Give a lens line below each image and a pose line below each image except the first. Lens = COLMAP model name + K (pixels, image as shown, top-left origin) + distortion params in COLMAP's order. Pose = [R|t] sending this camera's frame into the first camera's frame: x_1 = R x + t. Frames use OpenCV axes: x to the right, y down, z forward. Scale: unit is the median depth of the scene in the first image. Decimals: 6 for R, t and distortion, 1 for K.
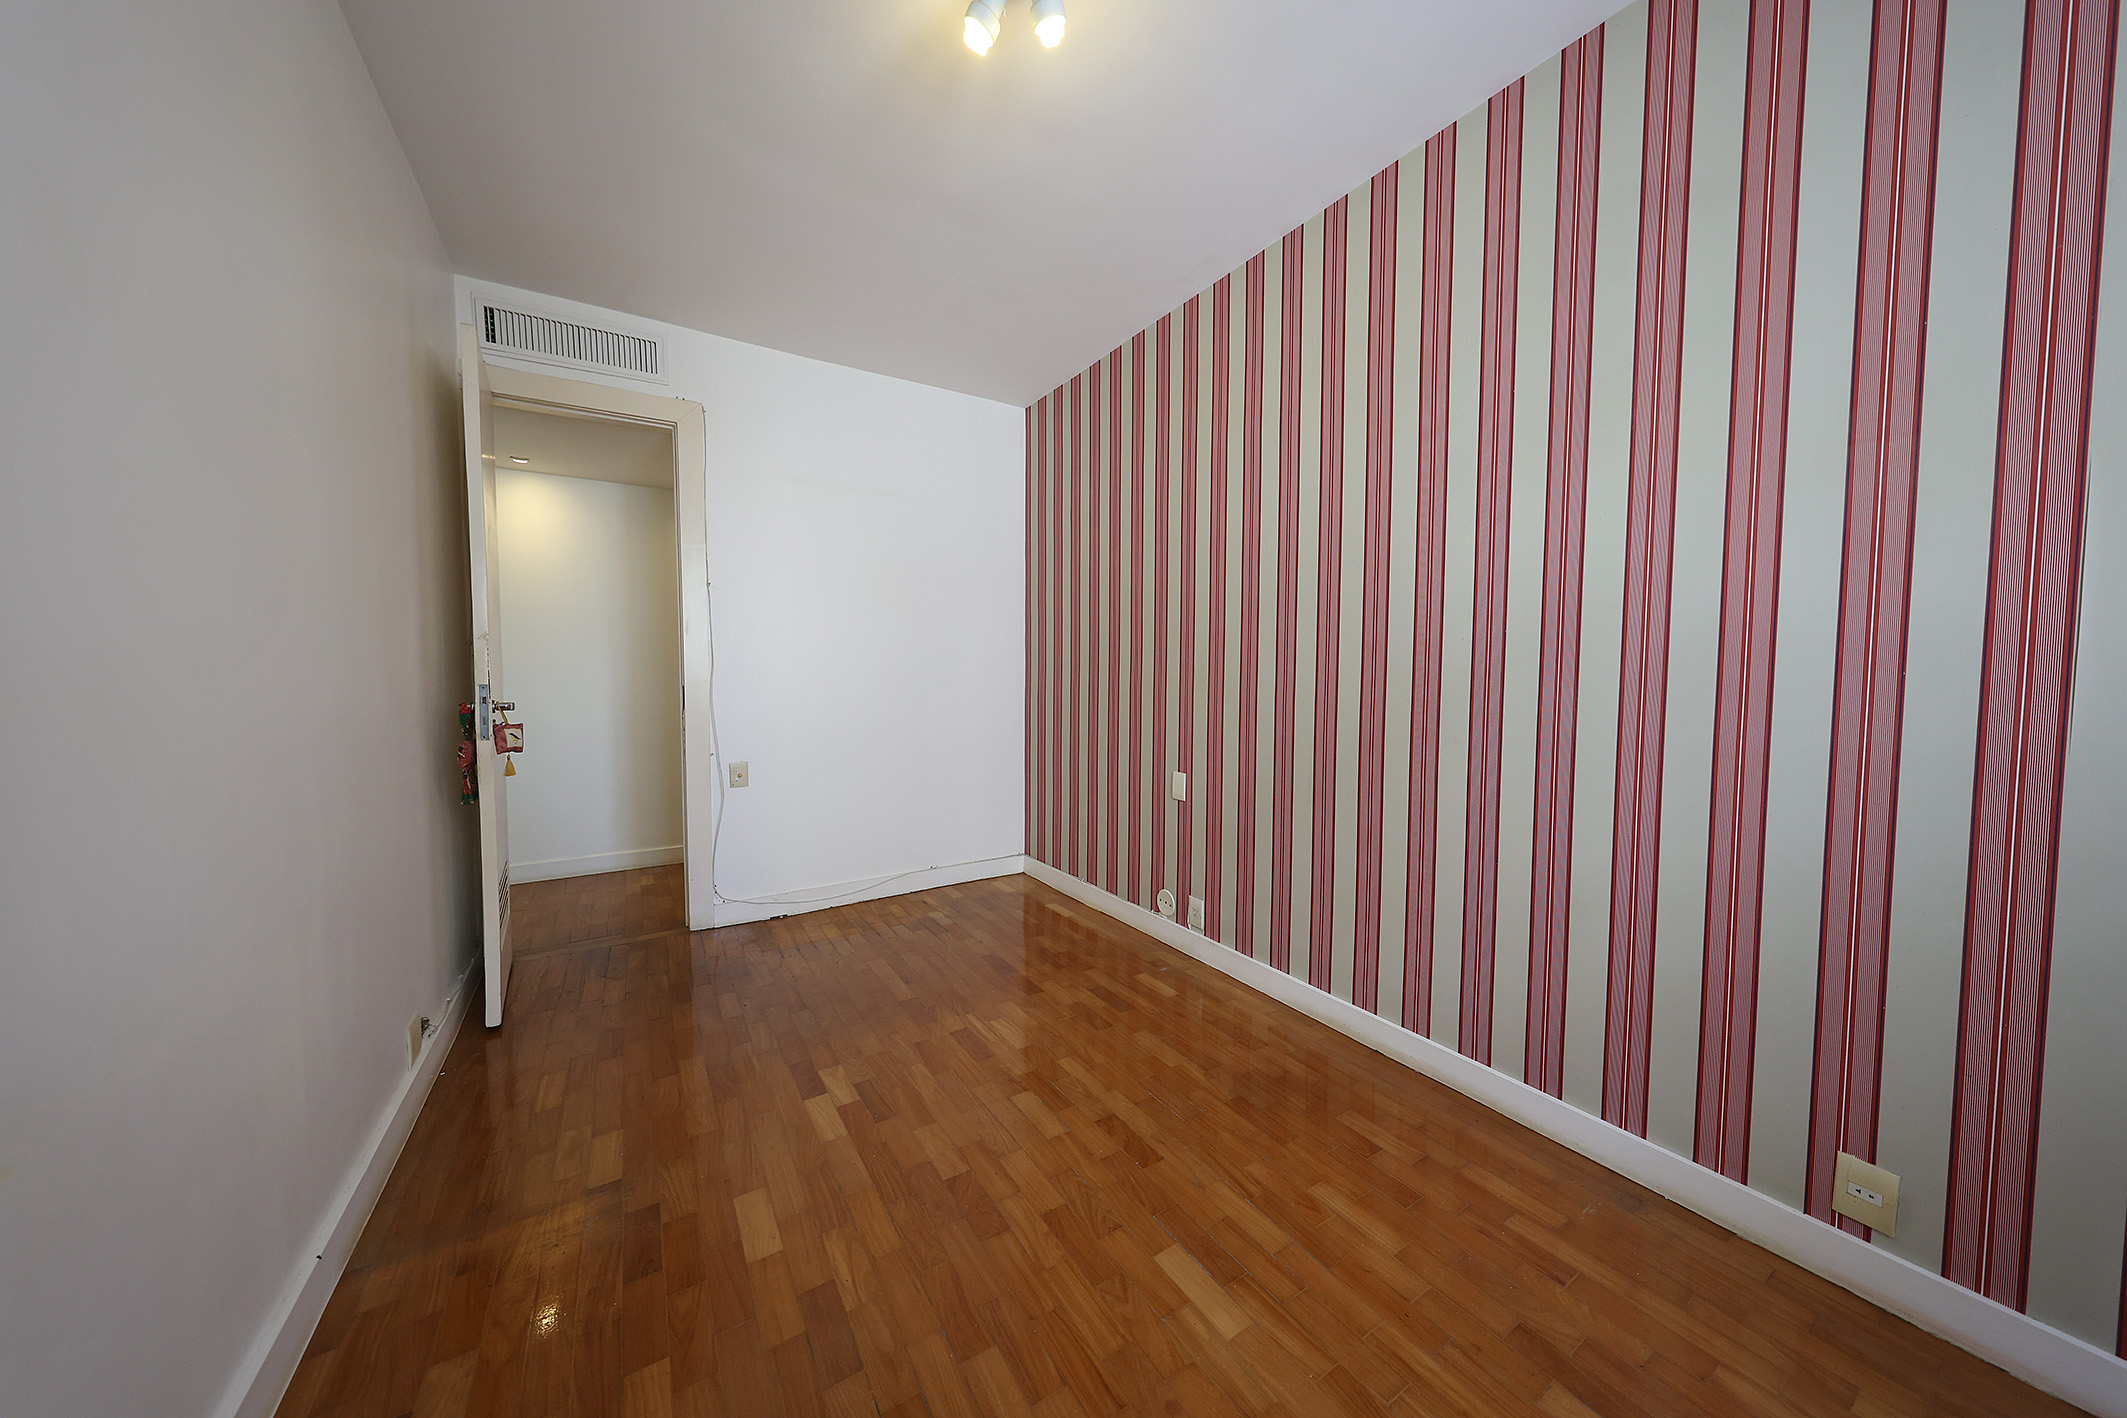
lens RADIAL K [[706.2, 0, 1060.8], [0, 706.2, 718.4], [0, 0, 1]] dist [0.013675, -0.000377]
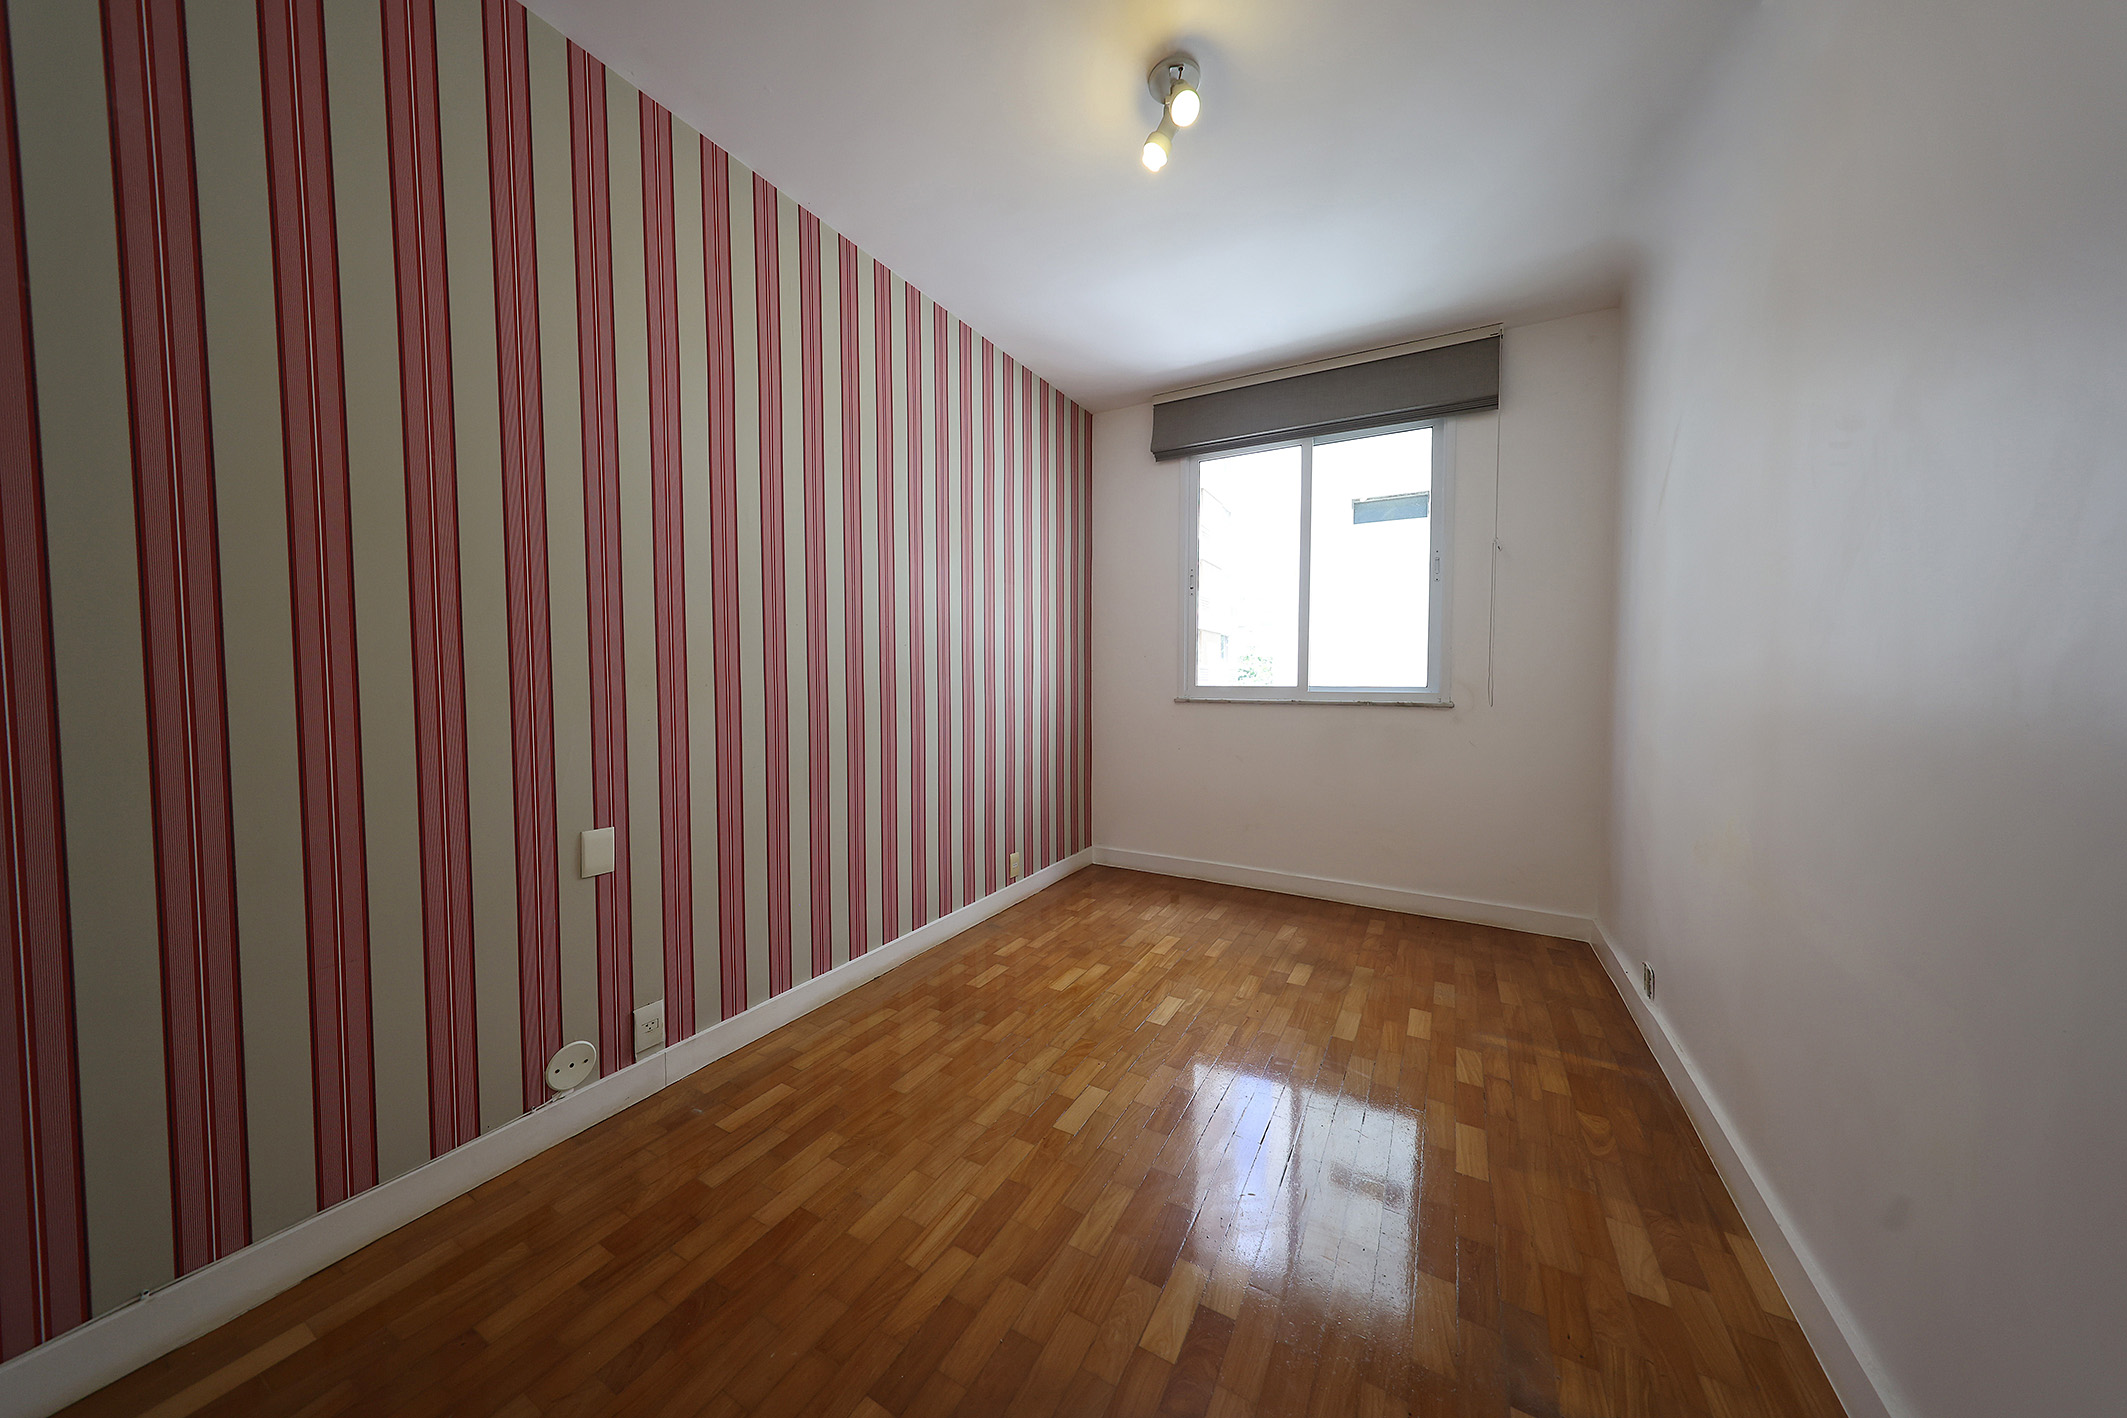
lens RADIAL K [[706.2, 0, 1059.7], [0, 706.2, 704.0], [0, 0, 1]] dist [0.013675, -0.000377]
pose [[-0.504285, -0.039476, 0.862634, -0.668223], [0.037218, 0.997033, 0.067384, -0.068396], [-0.862735, 0.066086, -0.501320, 1.153234]]
